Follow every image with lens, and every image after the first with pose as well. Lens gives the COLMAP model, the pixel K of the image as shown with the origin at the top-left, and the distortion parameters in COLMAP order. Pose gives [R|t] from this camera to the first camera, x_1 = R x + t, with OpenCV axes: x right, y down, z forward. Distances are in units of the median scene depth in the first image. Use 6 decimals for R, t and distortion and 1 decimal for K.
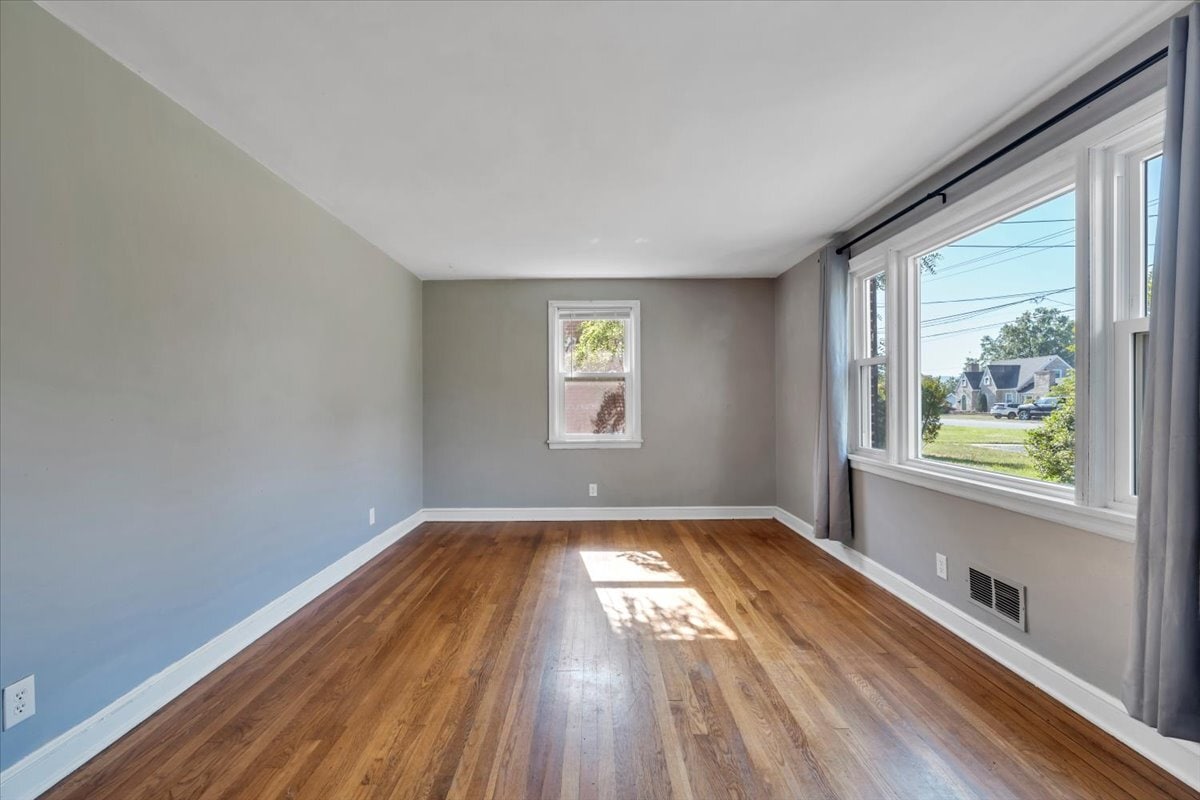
lens RADIAL K [[502.0, 0, 602.4], [0, 502.0, 395.7], [0, 0, 1]] dist [-0.003011, -0.001177]
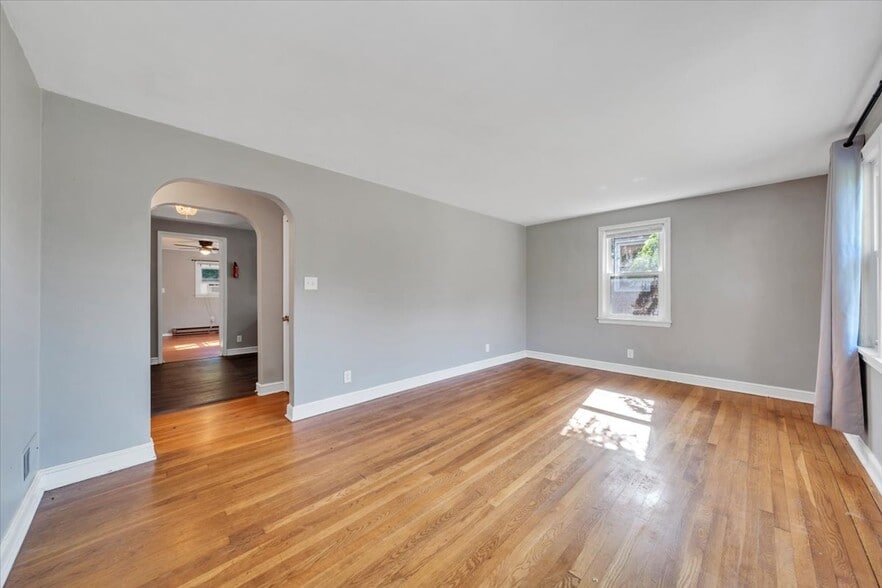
lens RADIAL K [[313.5, 0, 447.4], [0, 313.5, 294.7], [0, 0, 1]] dist [0.009138, -0.000107]
pose [[0.698803, 0.006583, -0.715284, 0.374262], [0.008850, 0.999802, 0.017847, -0.004344], [0.715260, -0.018802, 0.698606, -0.017678]]
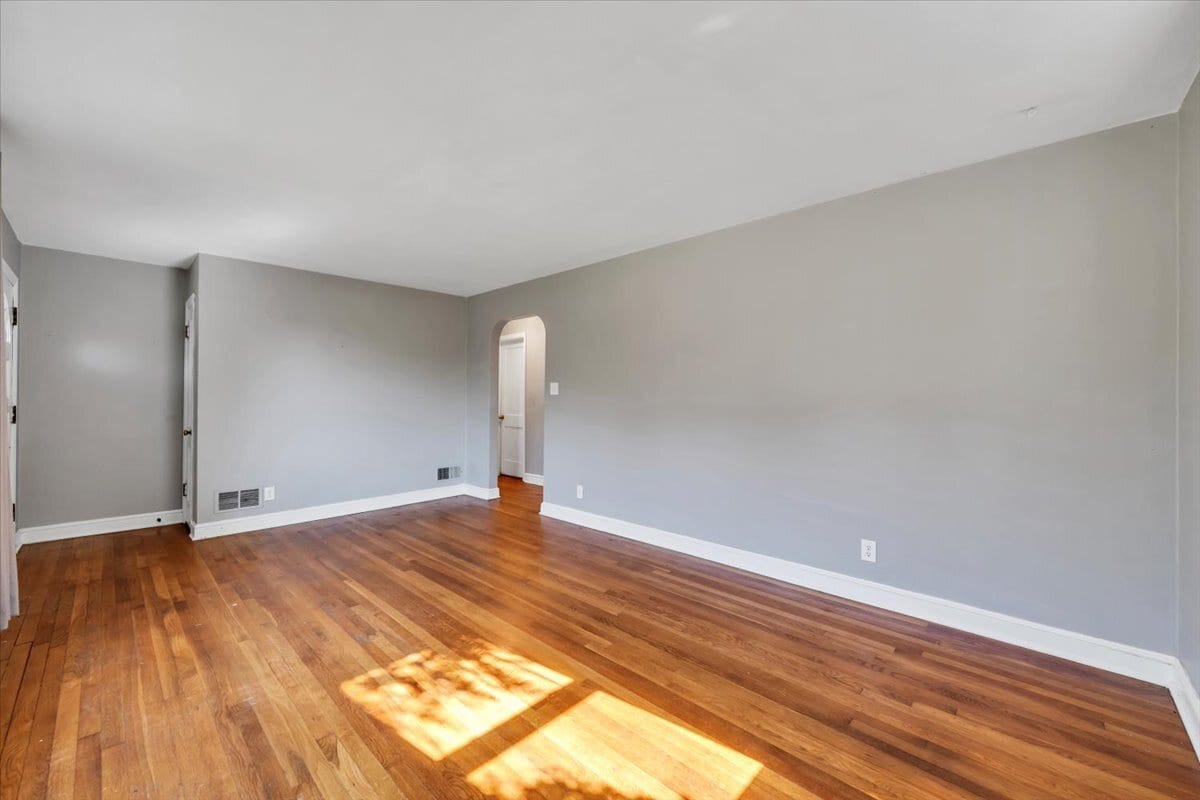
lens RADIAL K [[481.4, 0, 600.0], [0, 481.4, 400.5], [0, 0, 1]] dist [0.017976, 0.000574]
pose [[-0.701389, 0.006665, -0.712747, 0.377560], [0.006206, 0.999975, 0.003243, 0.005681], [0.712751, -0.002149, -0.701413, 1.318755]]
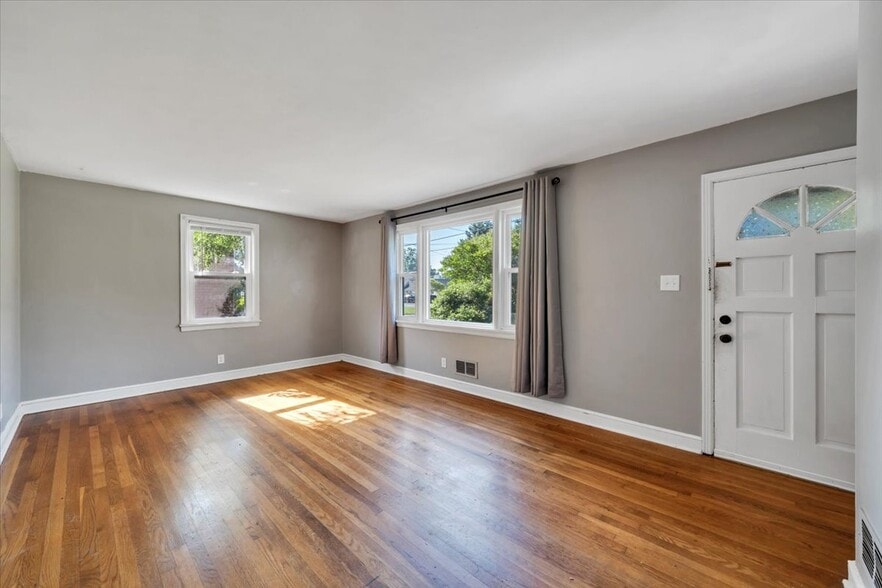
lens RADIAL K [[326.1, 0, 436.6], [0, 326.1, 293.0], [0, 0, 1]] dist [-0.000719, -0.000048]
pose [[0.698137, 0.002504, 0.715960, -0.347016], [-0.009630, 0.999936, 0.005893, -0.003045], [-0.715900, -0.011009, 0.698117, -0.047677]]
